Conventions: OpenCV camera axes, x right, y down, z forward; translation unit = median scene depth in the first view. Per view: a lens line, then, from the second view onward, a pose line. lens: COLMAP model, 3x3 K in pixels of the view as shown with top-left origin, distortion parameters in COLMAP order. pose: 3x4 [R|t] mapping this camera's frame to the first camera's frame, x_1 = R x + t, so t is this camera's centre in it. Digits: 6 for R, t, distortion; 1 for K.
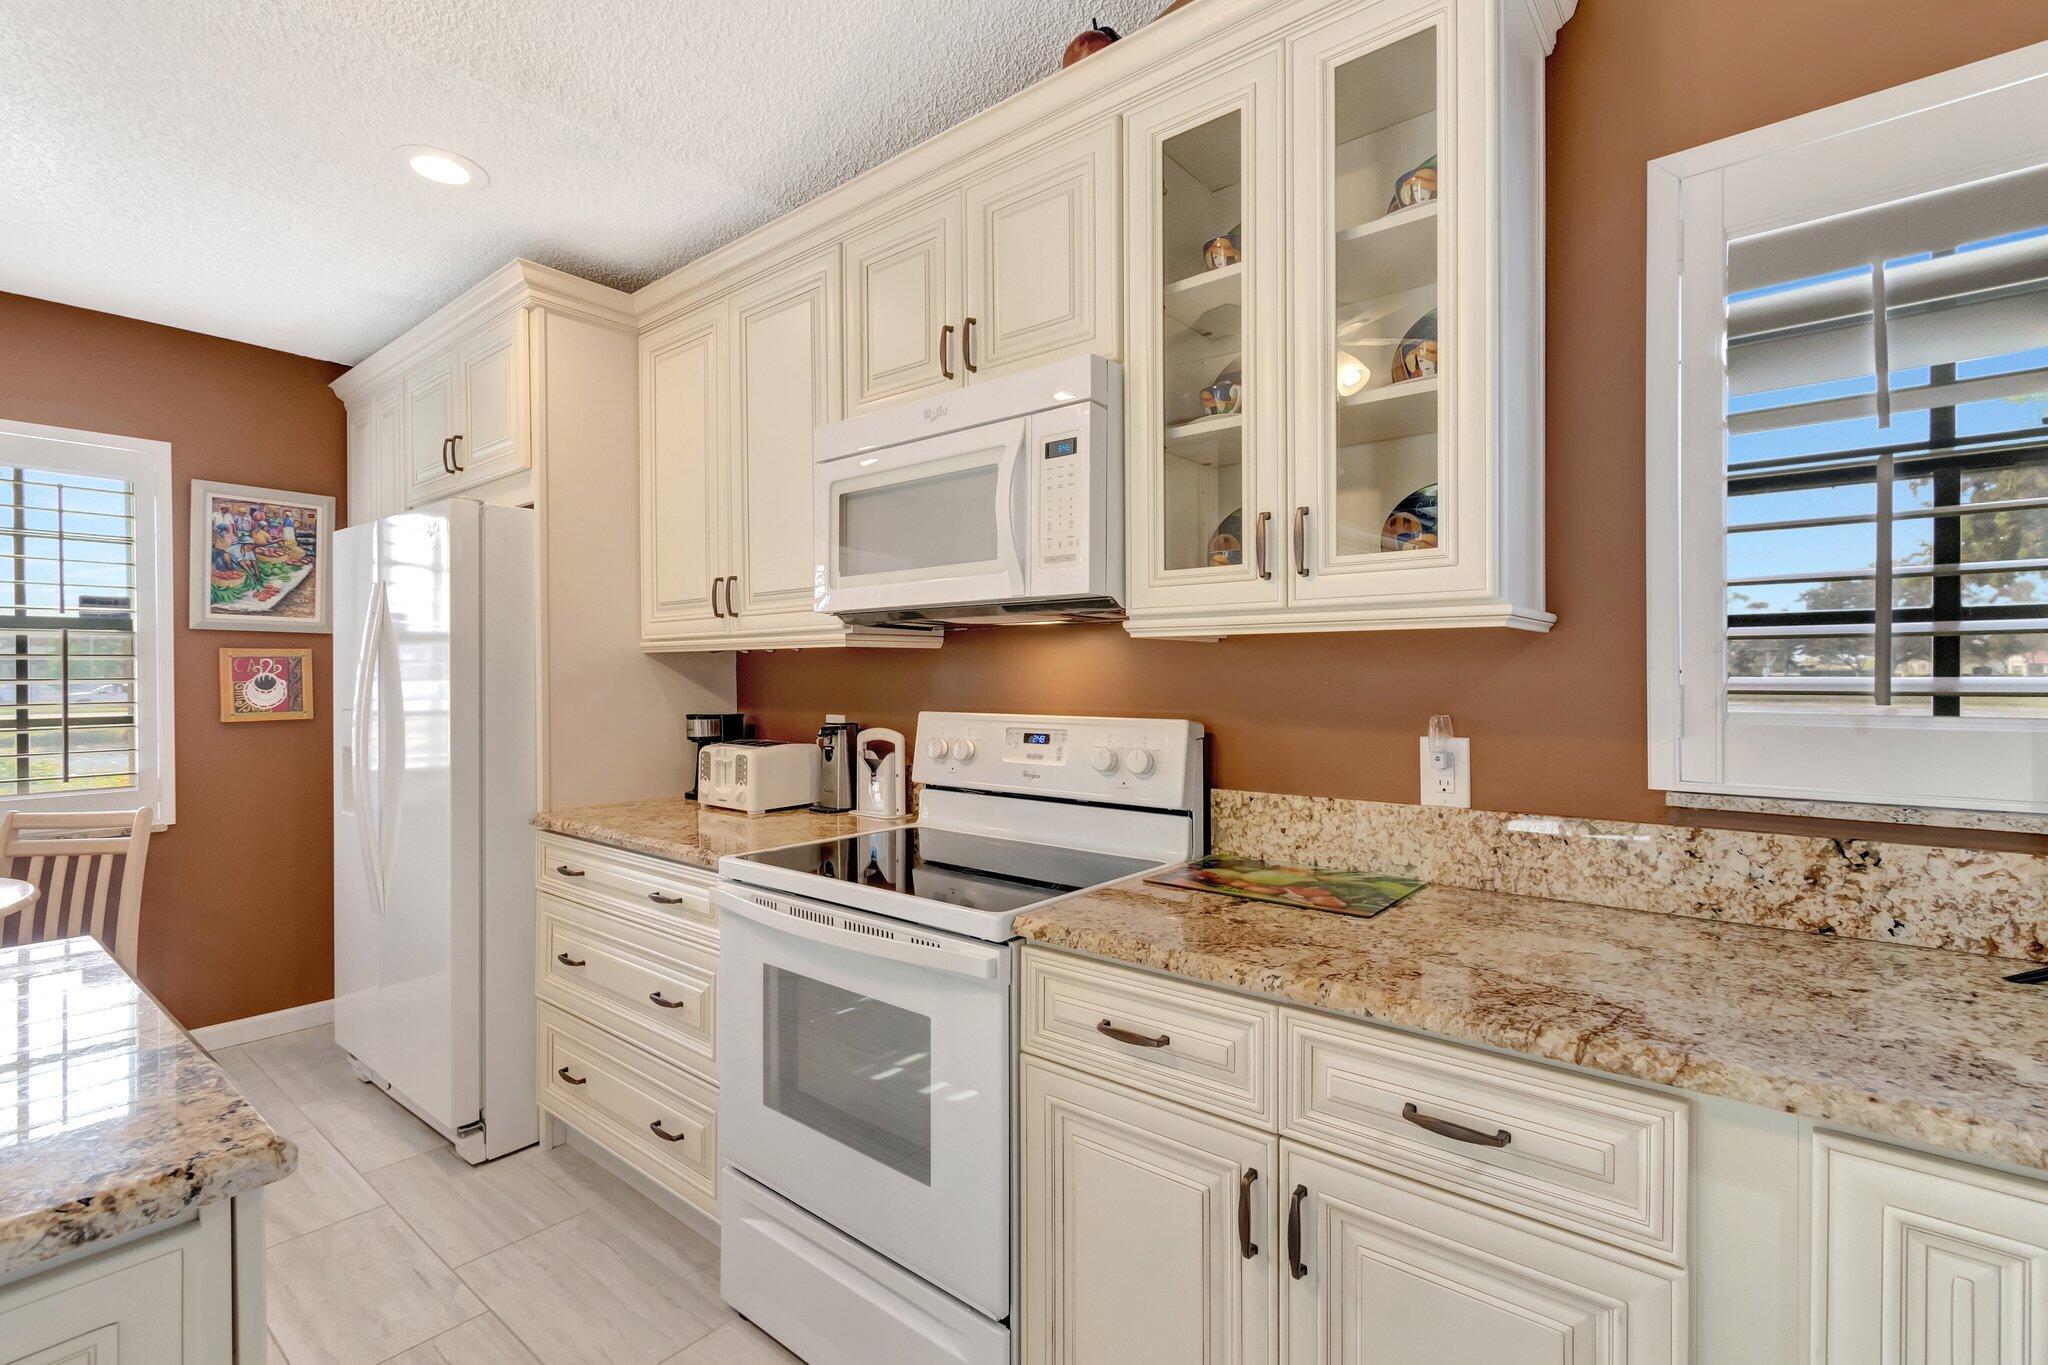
lens RADIAL K [[910.5, 0, 1008.9], [0, 910.5, 683.9], [0, 0, 1]] dist [0.002418, -0.000831]
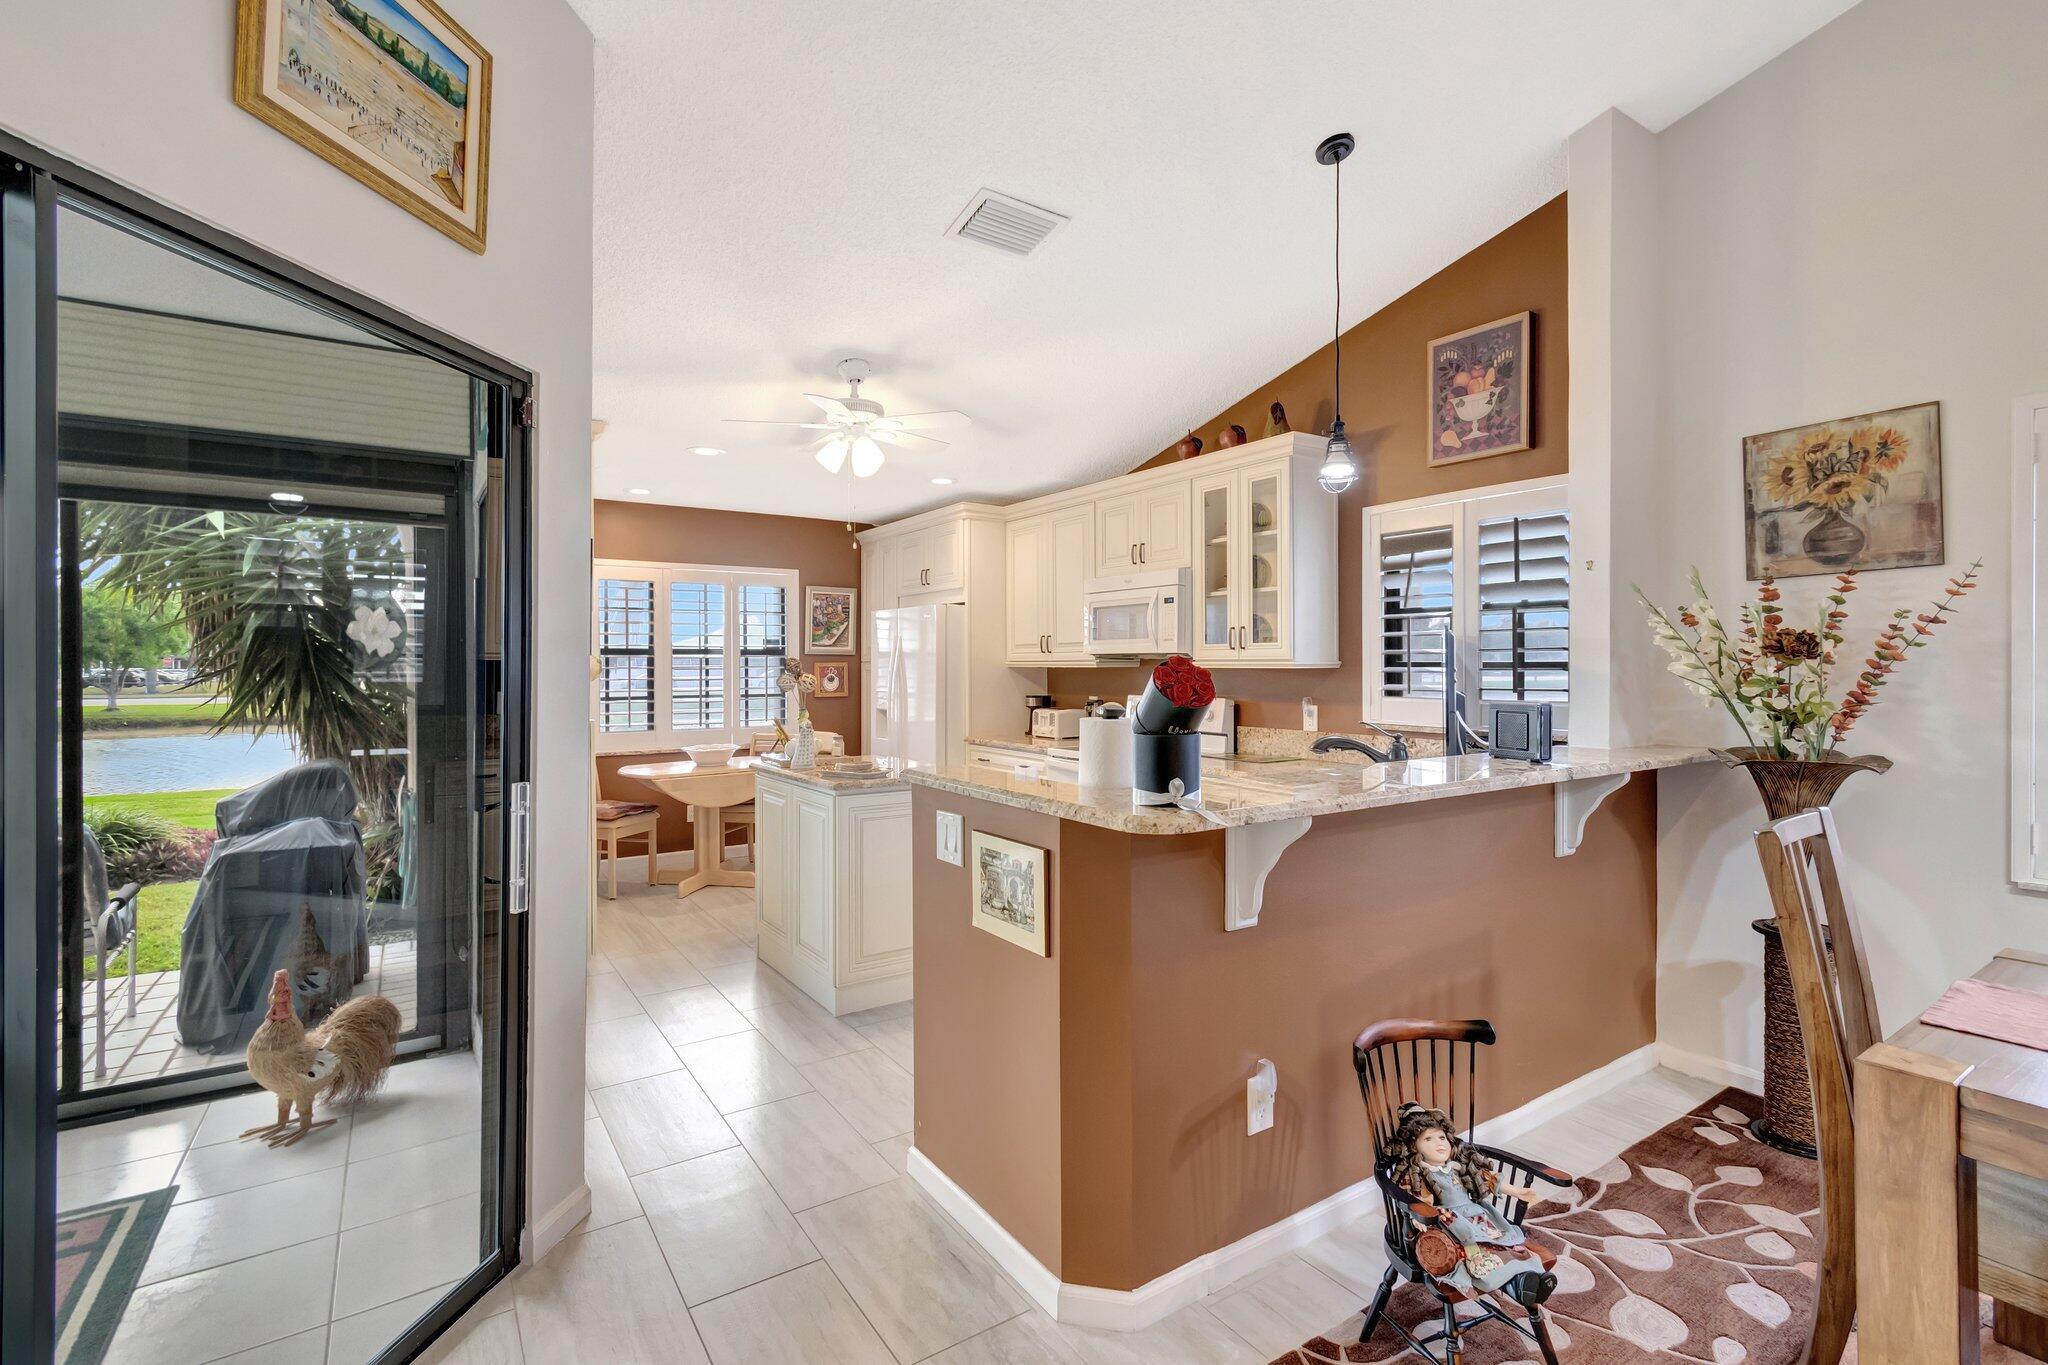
lens RADIAL K [[910.5, 0, 1004.0], [0, 910.5, 664.4], [0, 0, 1]] dist [0.002418, -0.000831]
pose [[0.956476, -0.000438, -0.291811, 0.261037], [-0.001433, 0.999980, -0.006198, -0.028635], [0.291808, 0.006347, 0.956456, -1.232564]]
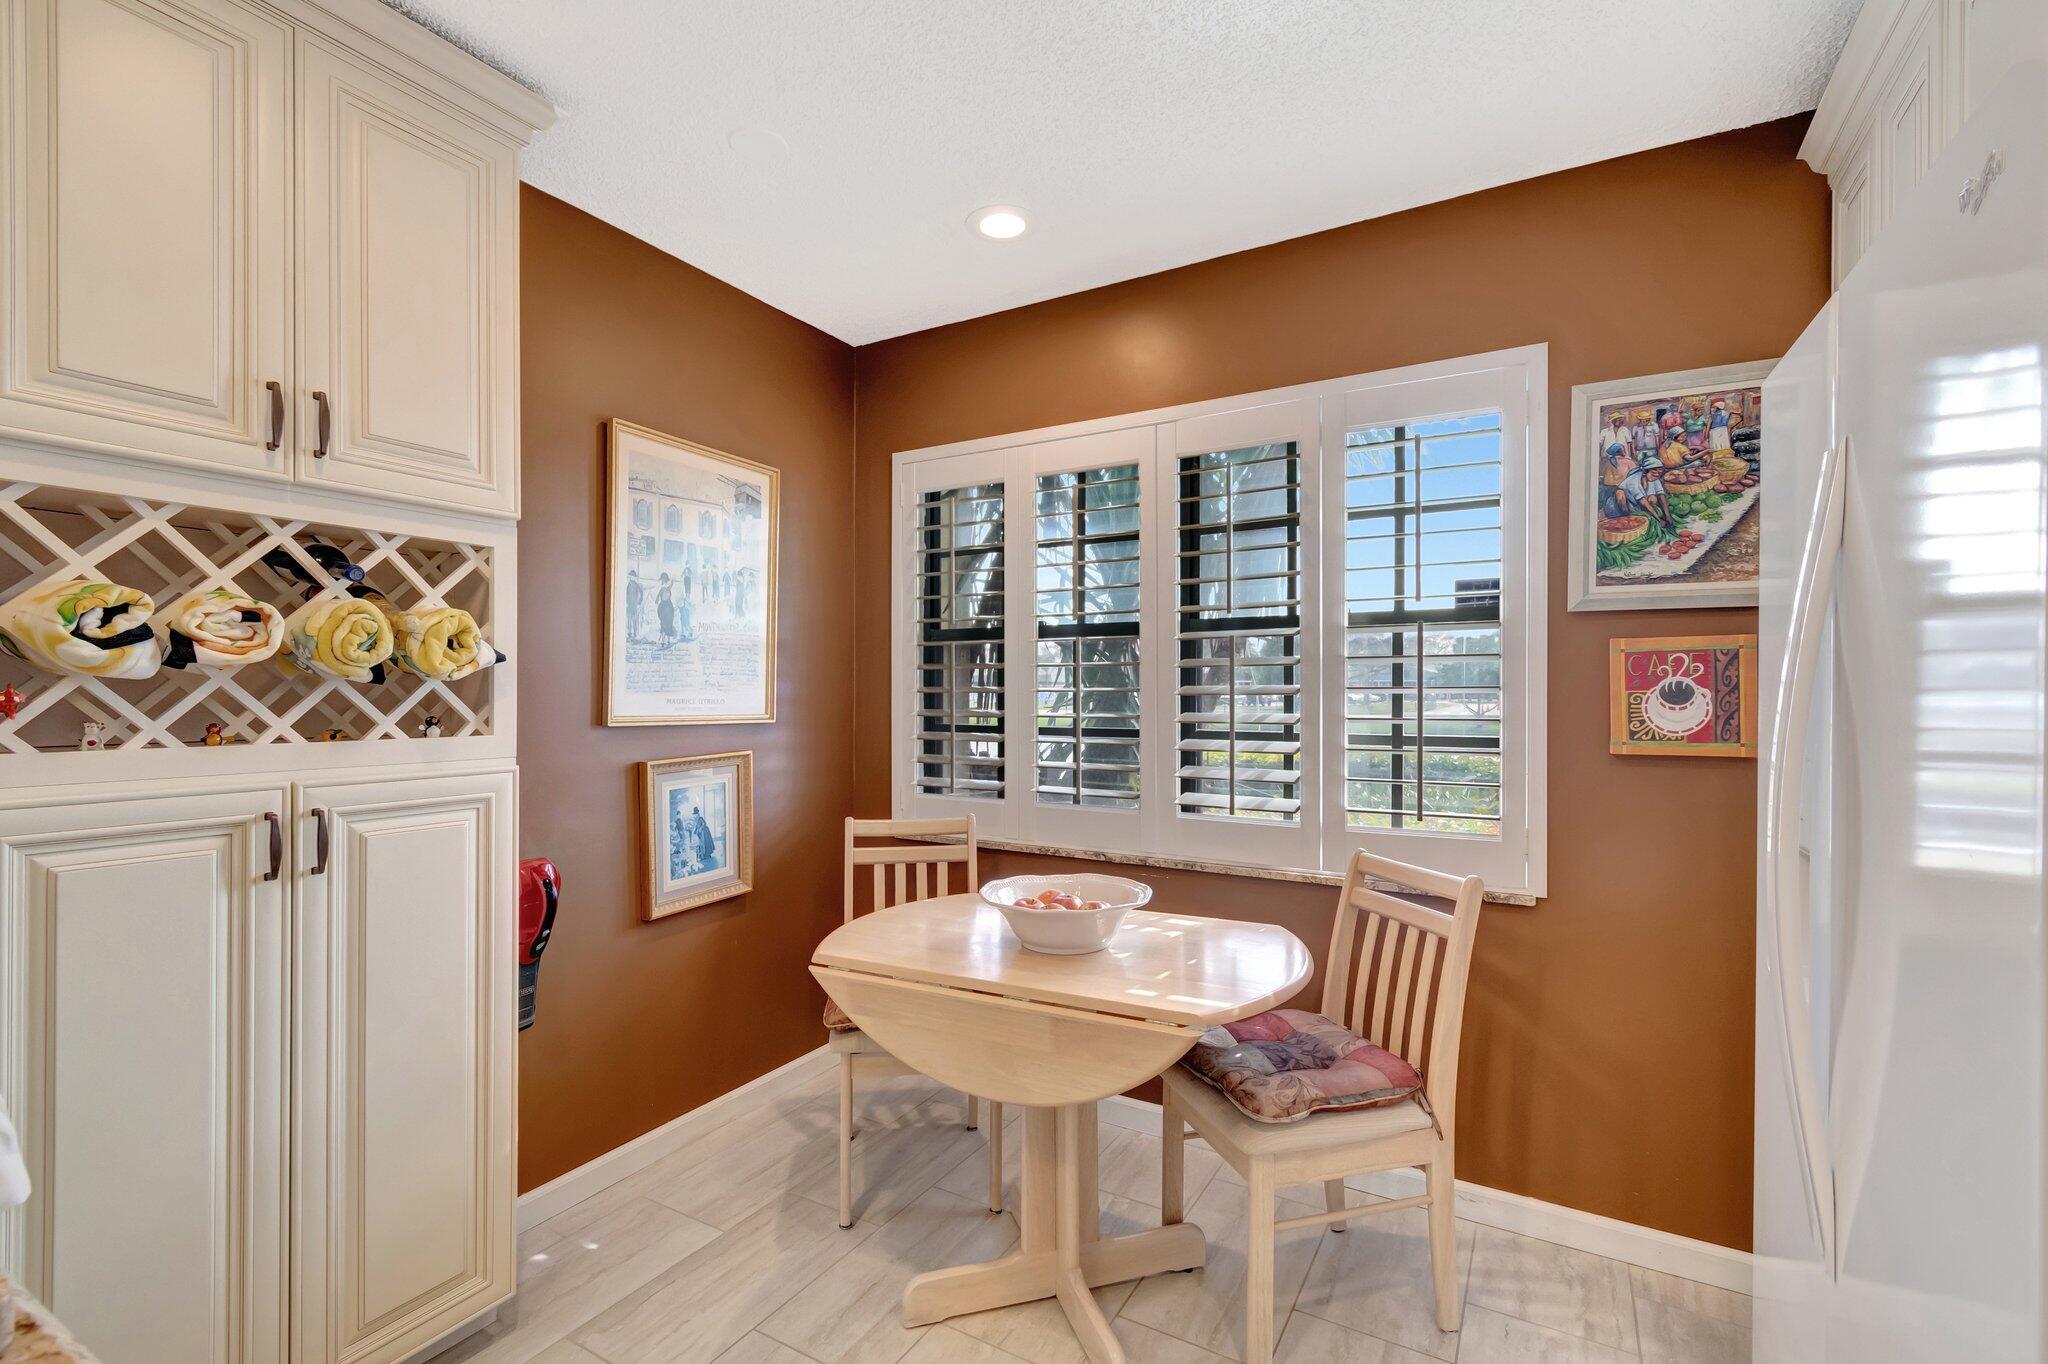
lens RADIAL K [[910.5, 0, 1037.9], [0, 910.5, 690.6], [0, 0, 1]] dist [0.002418, -0.000831]
pose [[0.163855, 0.002418, -0.986482, -0.385735], [-0.007761, 0.999969, 0.001162, -0.000606], [0.986454, 0.007465, 0.163868, 0.644799]]
